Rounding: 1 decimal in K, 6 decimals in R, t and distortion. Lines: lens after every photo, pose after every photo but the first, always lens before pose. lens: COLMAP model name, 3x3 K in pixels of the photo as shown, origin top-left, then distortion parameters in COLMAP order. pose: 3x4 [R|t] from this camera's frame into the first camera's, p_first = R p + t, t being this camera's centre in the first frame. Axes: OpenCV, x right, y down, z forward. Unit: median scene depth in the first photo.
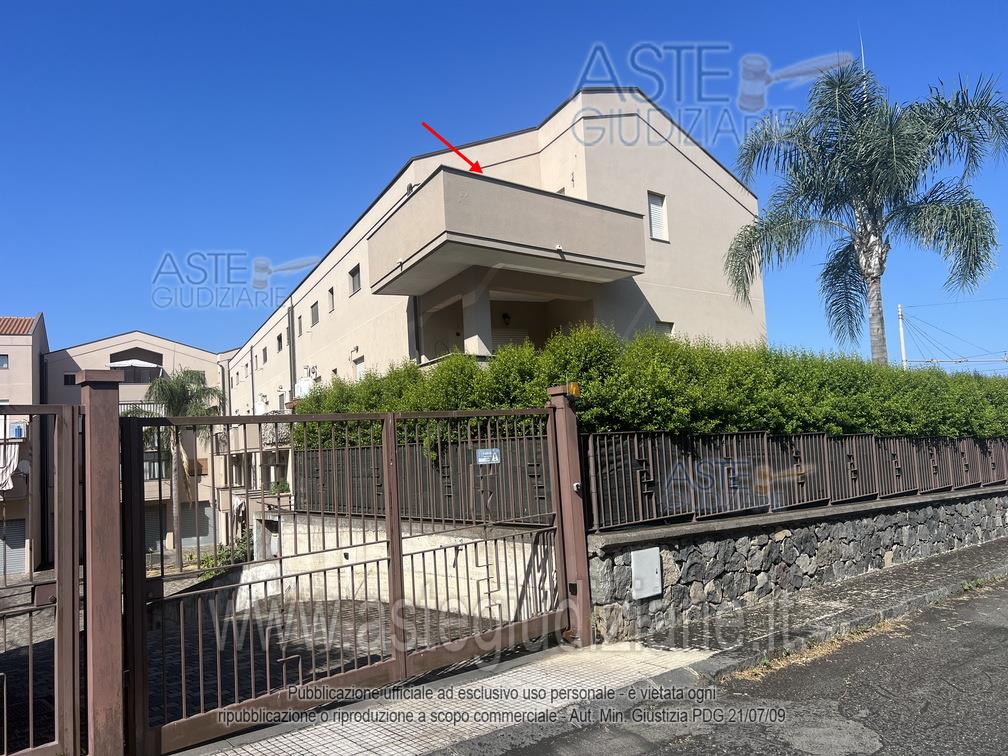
lens RADIAL K [[749.5, 0, 496.5], [0, 749.5, 368.5], [0, 0, 1]] dist [0.107786, -0.113470]
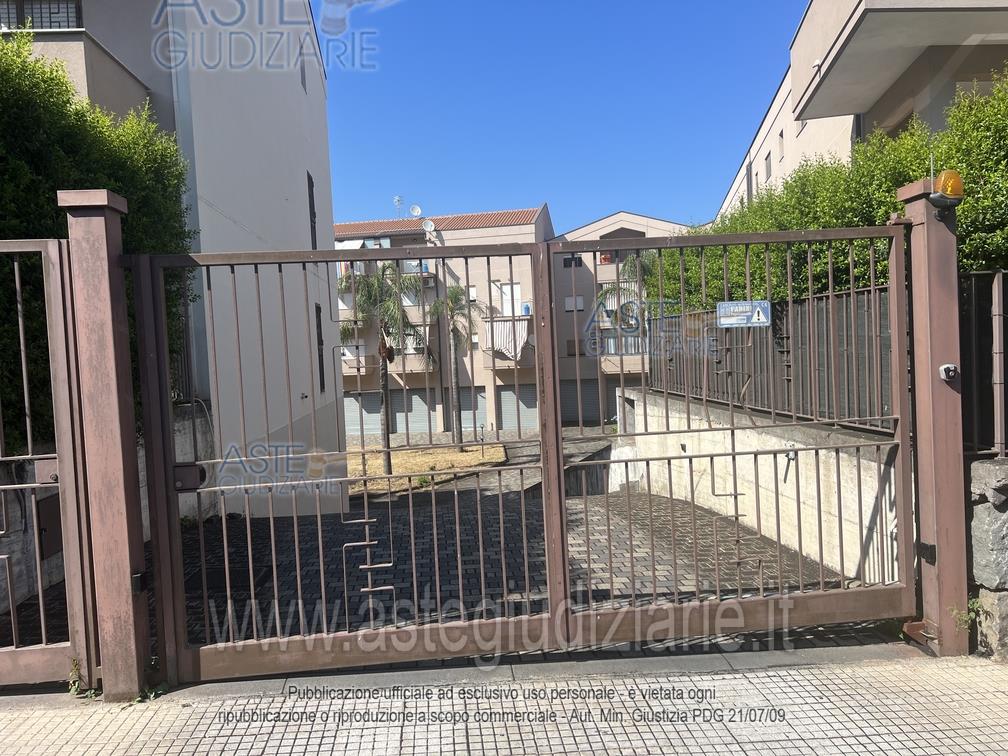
lens RADIAL K [[749.5, 0, 496.5], [0, 749.5, 368.5], [0, 0, 1]] dist [0.107786, -0.113470]
pose [[0.805318, 0.035291, -0.591791, 0.168719], [0.062336, 0.987653, 0.143725, 0.057403], [0.589556, -0.152634, 0.793175, 0.382656]]
